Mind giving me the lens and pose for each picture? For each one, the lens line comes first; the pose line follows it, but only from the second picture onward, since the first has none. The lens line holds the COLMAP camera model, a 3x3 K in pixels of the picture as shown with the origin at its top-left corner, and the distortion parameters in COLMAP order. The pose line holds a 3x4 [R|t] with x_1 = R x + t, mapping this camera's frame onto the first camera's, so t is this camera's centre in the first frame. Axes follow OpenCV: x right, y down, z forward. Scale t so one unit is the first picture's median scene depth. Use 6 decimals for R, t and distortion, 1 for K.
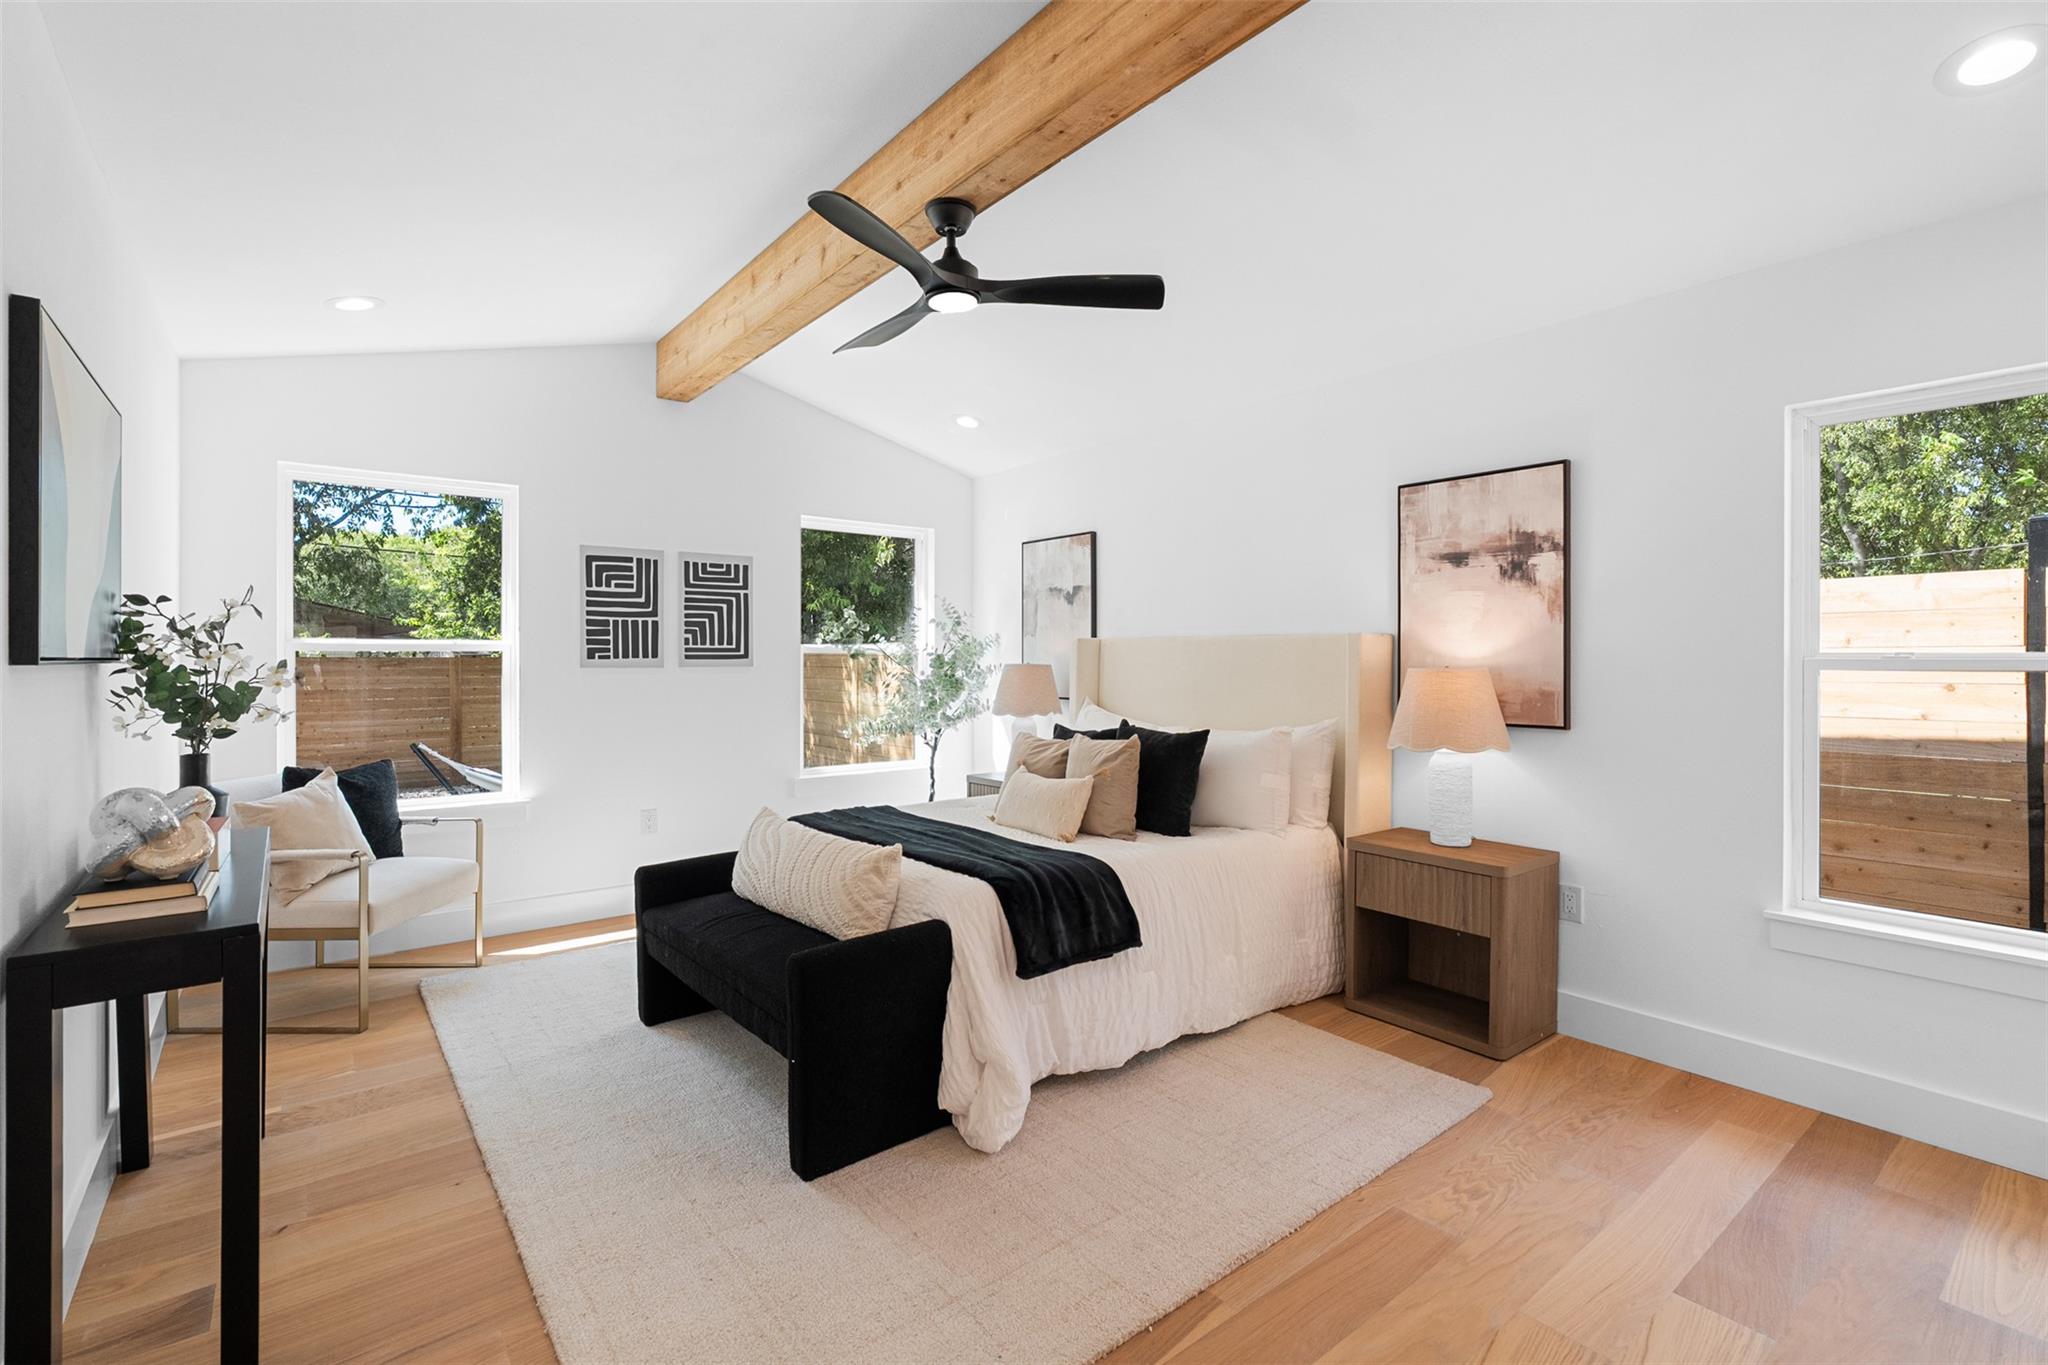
lens RADIAL K [[920.9, 0, 1024.4], [0, 920.9, 672.8], [0, 0, 1]] dist [-0.001793, 0.000015]
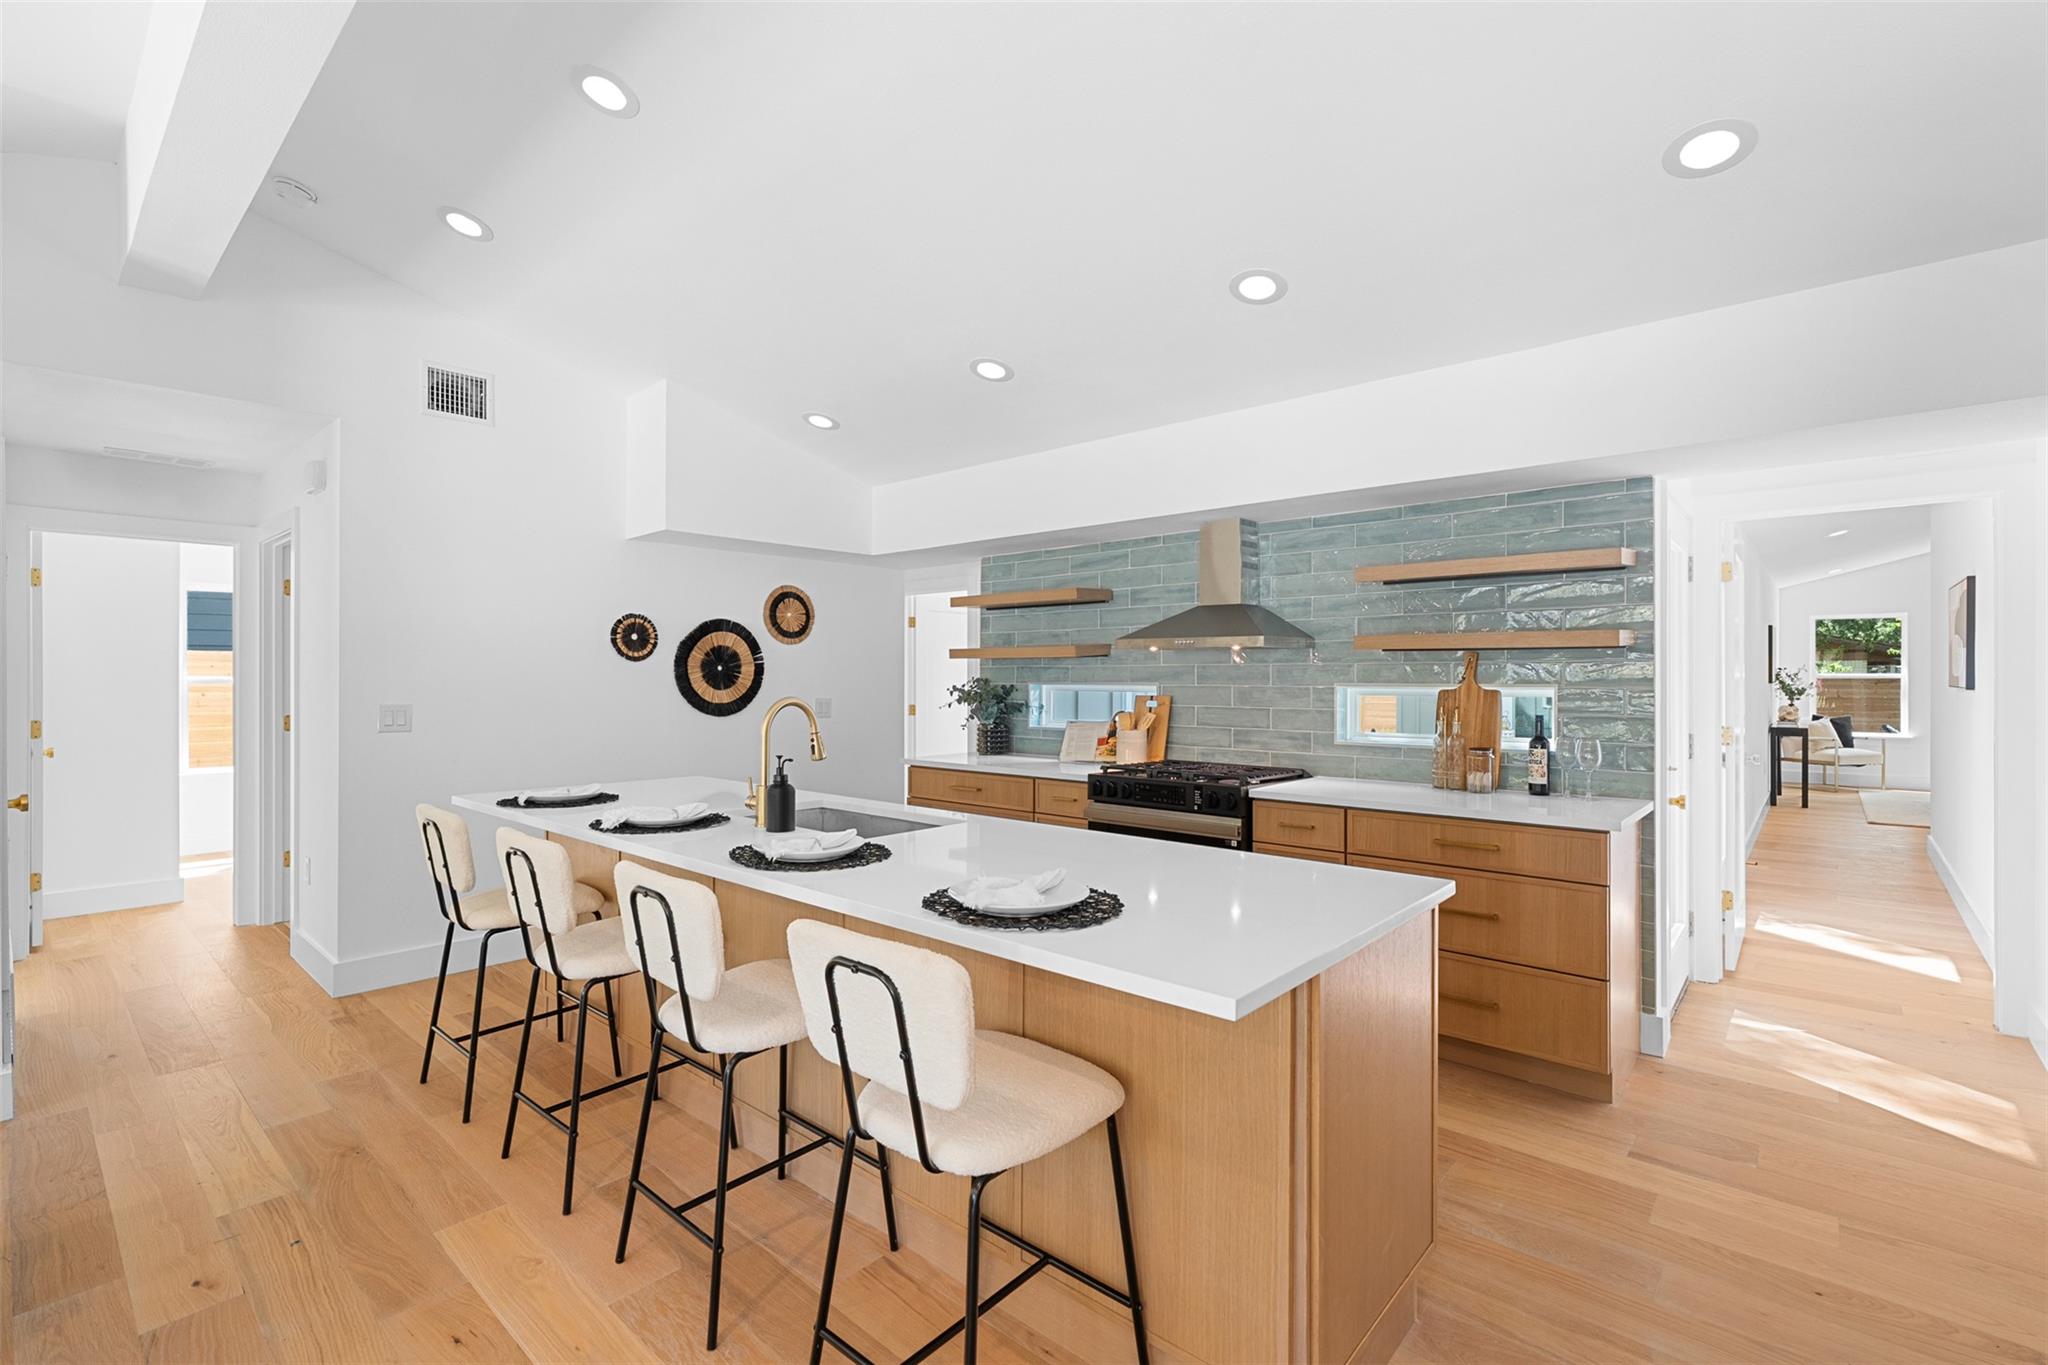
lens RADIAL K [[920.9, 0, 1024.4], [0, 920.9, 672.8], [0, 0, 1]] dist [-0.001793, 0.000015]
pose [[0.182842, -0.004752, -0.983131, 1.814260], [-0.011087, 0.999915, -0.006895, 0.008617], [0.983080, 0.012160, 0.182774, -2.250049]]
